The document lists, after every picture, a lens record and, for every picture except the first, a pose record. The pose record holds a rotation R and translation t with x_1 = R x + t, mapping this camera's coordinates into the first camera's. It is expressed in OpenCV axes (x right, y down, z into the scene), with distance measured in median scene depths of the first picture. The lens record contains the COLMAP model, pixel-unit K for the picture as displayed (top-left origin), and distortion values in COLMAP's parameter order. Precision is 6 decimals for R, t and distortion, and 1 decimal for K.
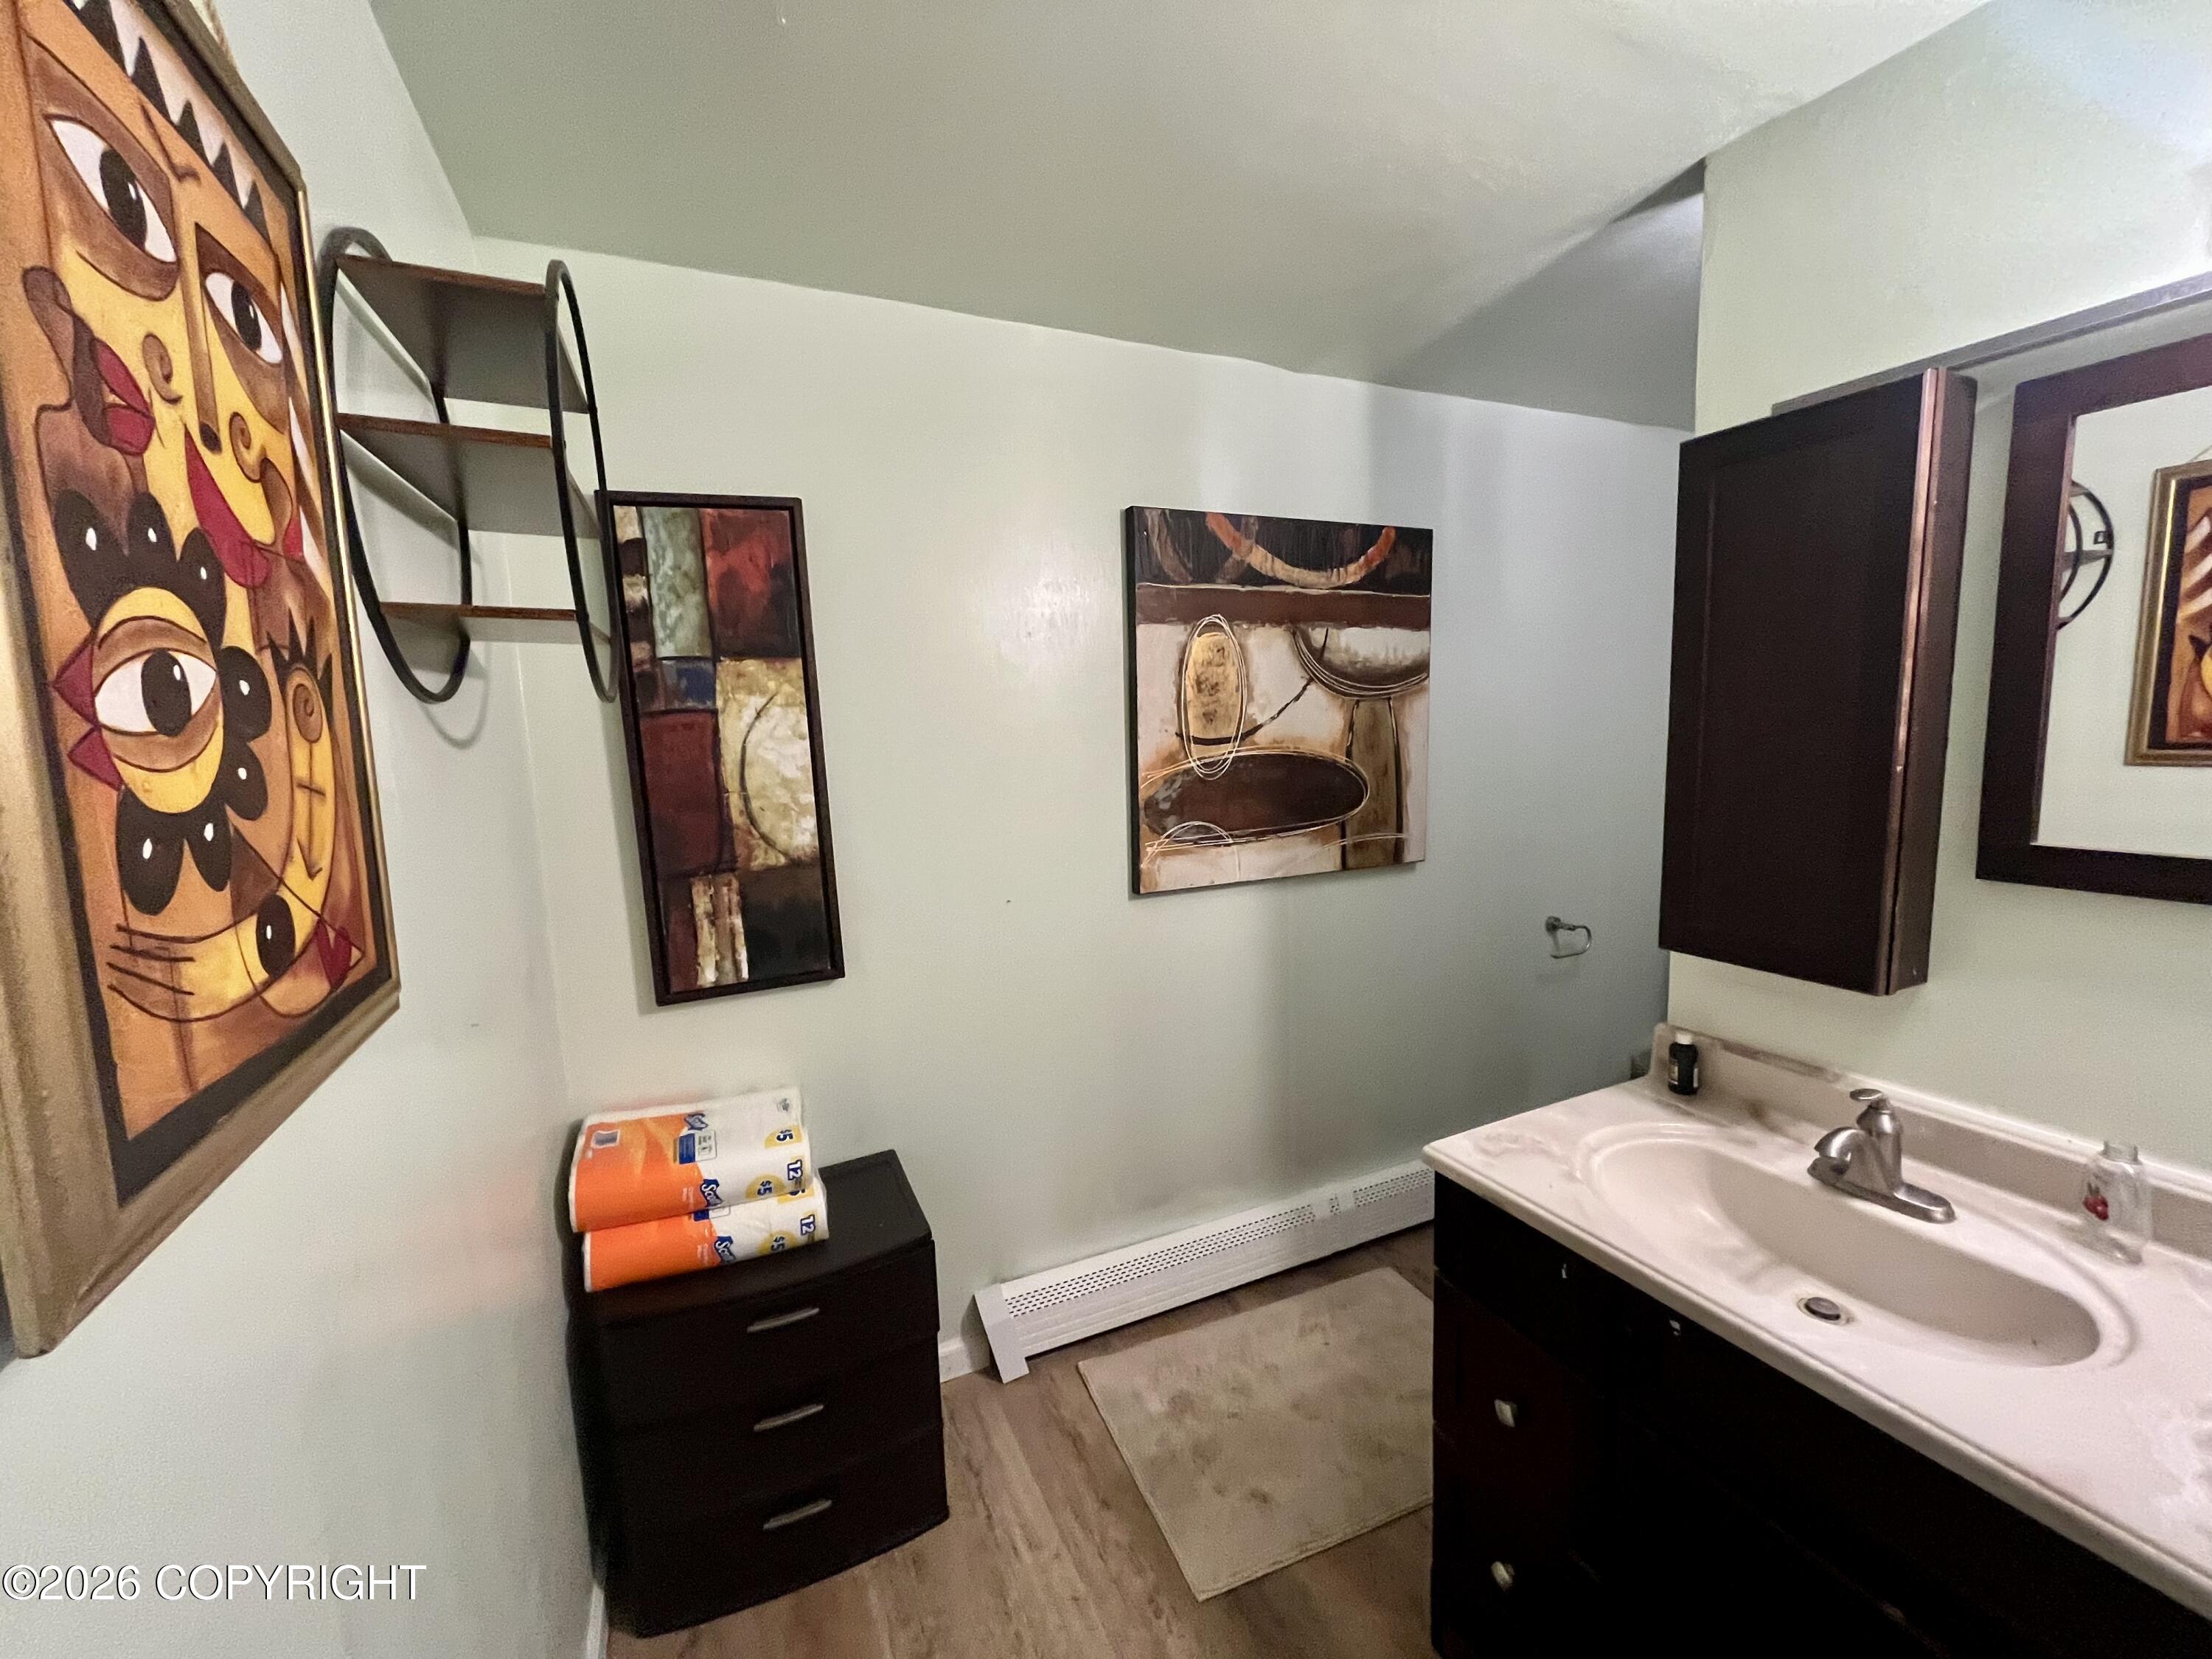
lens RADIAL K [[895.0, 0, 1090.5], [0, 895.0, 836.9], [0, 0, 1]] dist [-0.001975, -0.000258]
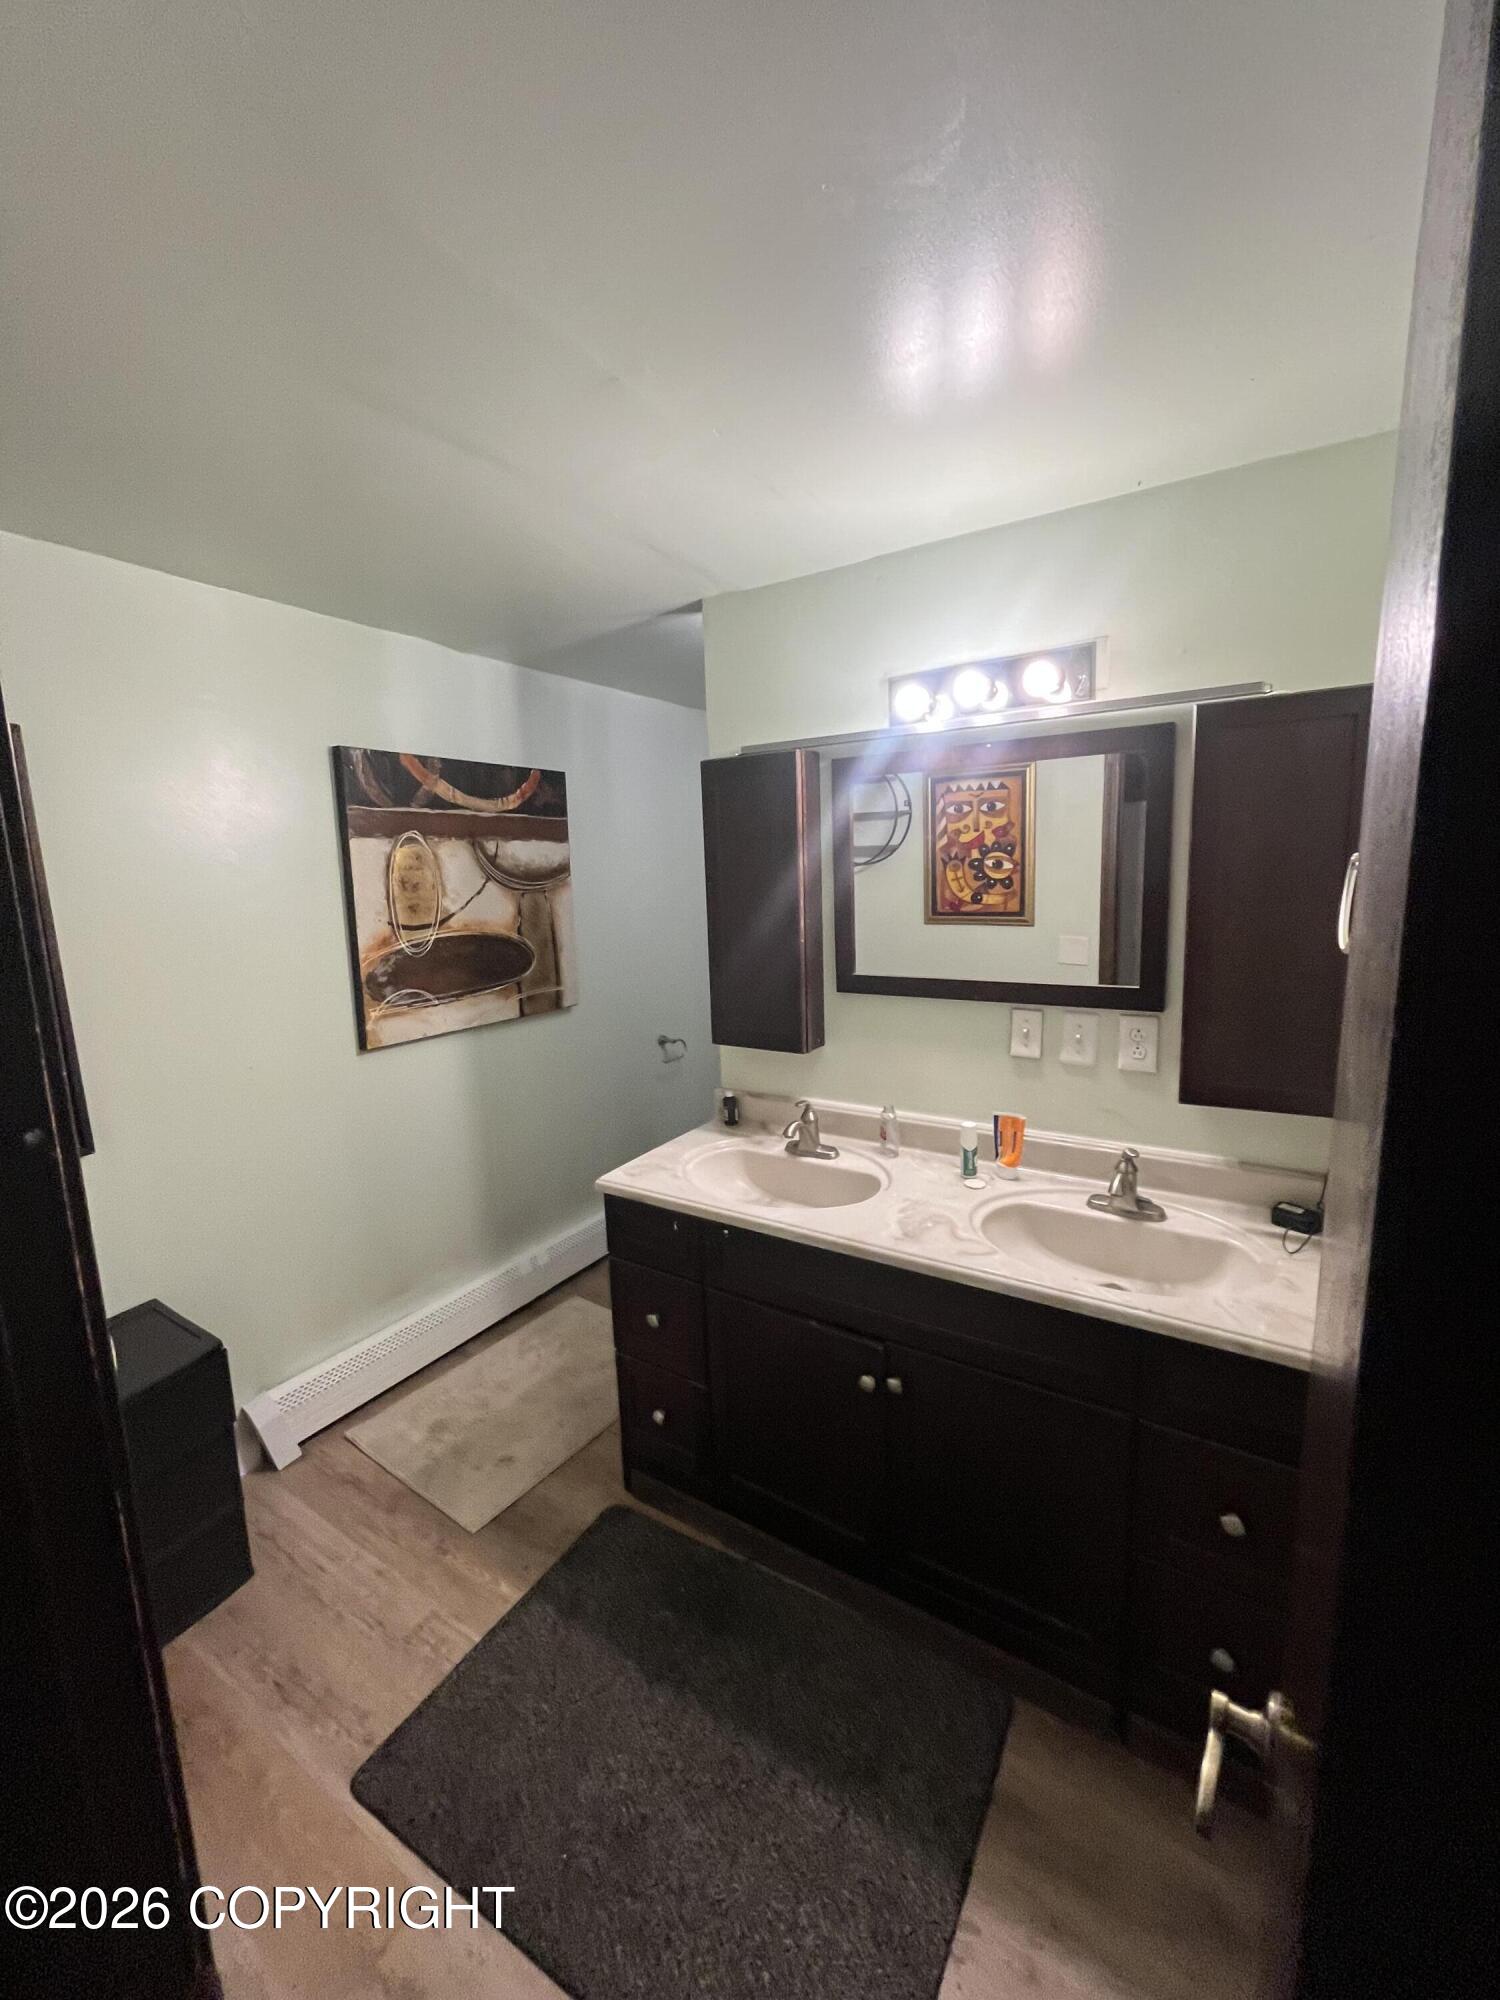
lens RADIAL K [[801.0, 0, 741.4], [0, 801.0, 1001.7], [0, 0, 1]] dist [-0.000565, -0.000050]
pose [[0.838033, -0.080915, 0.539587, -0.107996], [0.071229, 0.996704, 0.038838, -0.010474], [-0.540950, 0.005887, 0.841034, -0.240635]]
